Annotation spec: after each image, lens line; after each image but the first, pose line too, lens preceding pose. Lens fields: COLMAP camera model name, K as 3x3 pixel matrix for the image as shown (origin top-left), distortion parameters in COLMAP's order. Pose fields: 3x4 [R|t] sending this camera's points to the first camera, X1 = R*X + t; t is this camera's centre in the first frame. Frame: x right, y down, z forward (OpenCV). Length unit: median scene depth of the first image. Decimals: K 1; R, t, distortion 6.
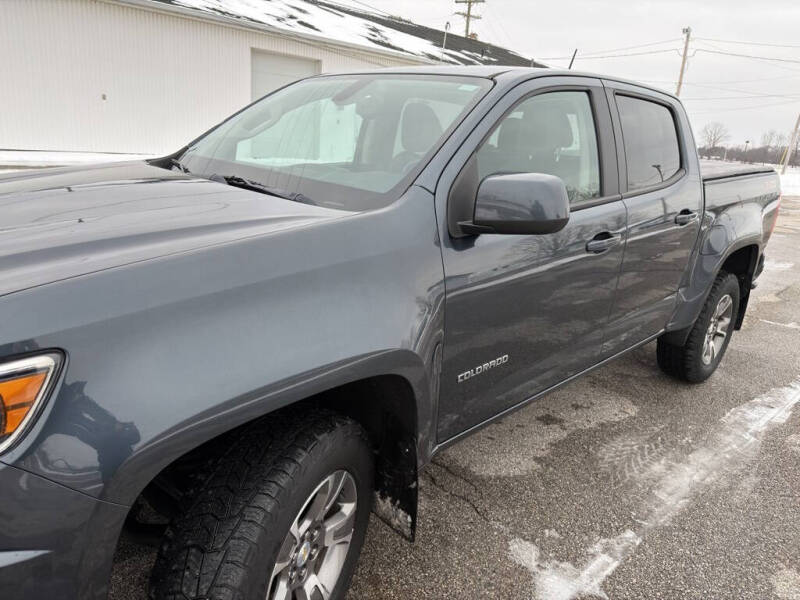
lens RADIAL K [[582.0, 0, 397.7], [0, 582.0, 298.2], [0, 0, 1]] dist [0.029465, -0.030995]
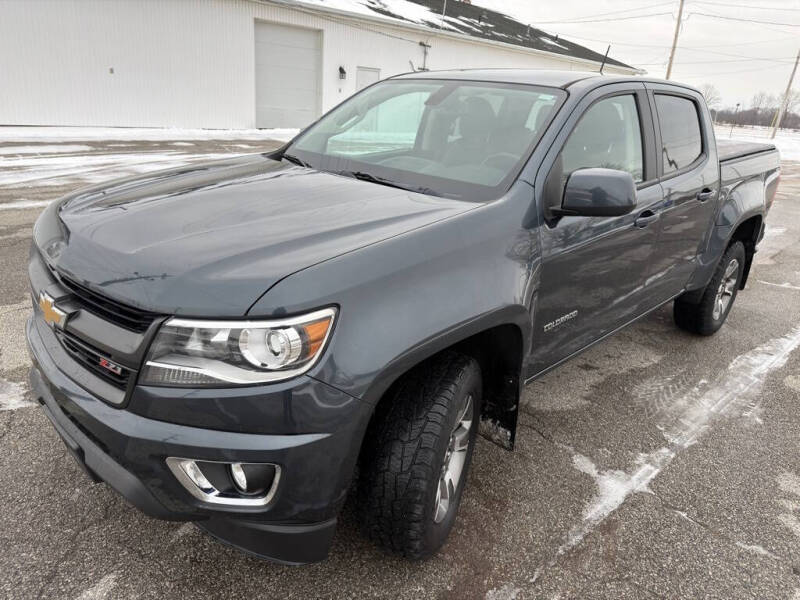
lens RADIAL K [[587.6, 0, 400.0], [0, 587.6, 300.0], [0, 0, 1]] dist [0.075574, -0.095454]
pose [[0.999456, -0.018090, 0.027592, -0.162763], [0.016539, 0.998326, 0.055424, -0.001635], [-0.028549, -0.054937, 0.998082, -0.196938]]
